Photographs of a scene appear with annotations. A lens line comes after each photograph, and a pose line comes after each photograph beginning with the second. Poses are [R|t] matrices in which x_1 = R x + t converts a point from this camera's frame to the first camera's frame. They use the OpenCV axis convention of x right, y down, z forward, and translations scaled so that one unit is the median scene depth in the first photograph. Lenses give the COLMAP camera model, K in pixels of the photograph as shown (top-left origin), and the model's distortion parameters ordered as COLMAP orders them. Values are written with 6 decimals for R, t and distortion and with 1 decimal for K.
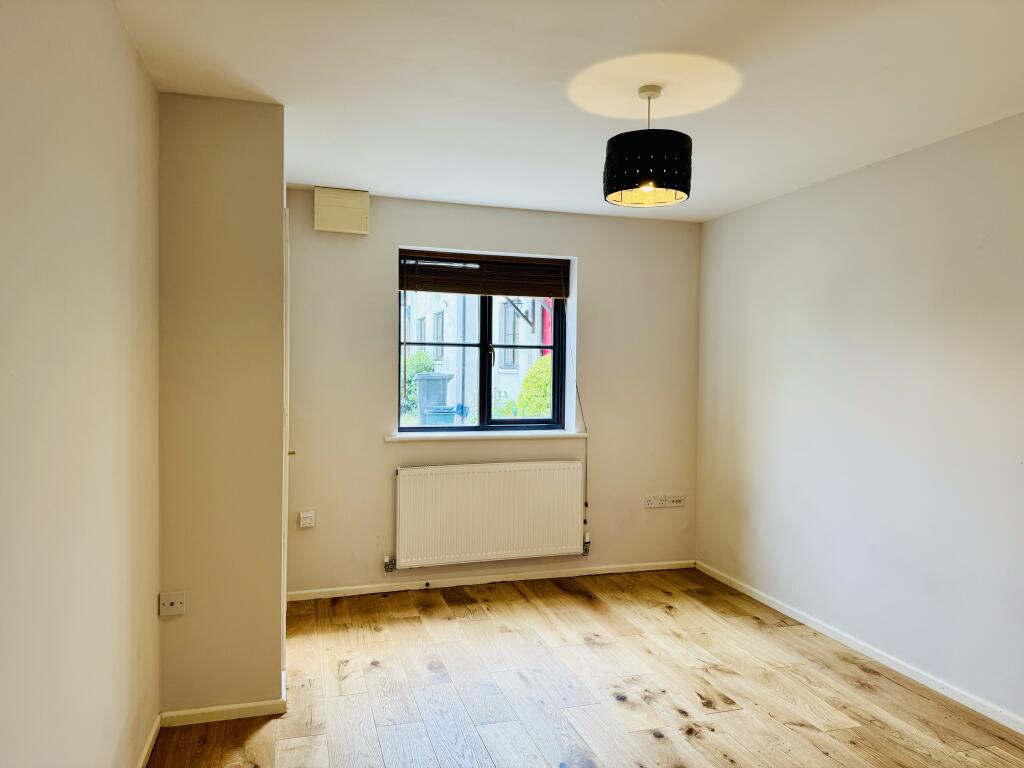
lens RADIAL K [[710.4, 0, 512.0], [0, 710.4, 384.0], [0, 0, 1]] dist [0.103902, -0.147319]
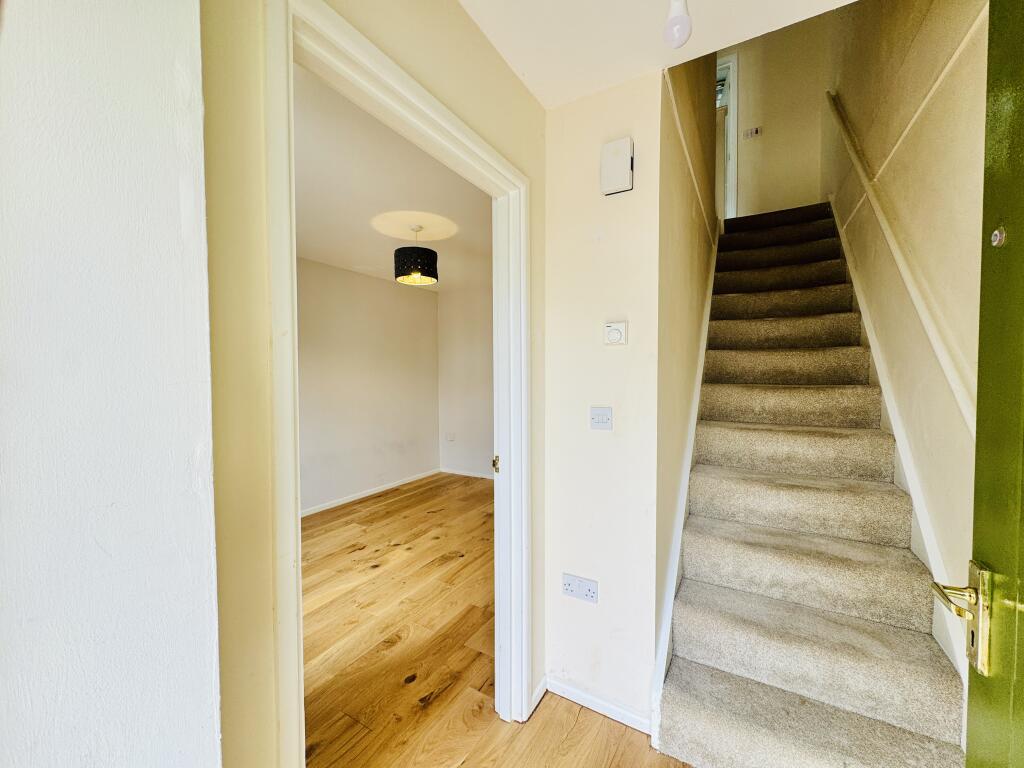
lens RADIAL K [[405.3, 0, 512.0], [0, 405.3, 384.0], [0, 0, 1]] dist [0.001858, 0.000462]
pose [[-0.670921, -0.034130, 0.740743, -0.604932], [0.009578, 0.998458, 0.054679, -0.024772], [-0.741467, 0.043780, -0.669559, 1.132051]]
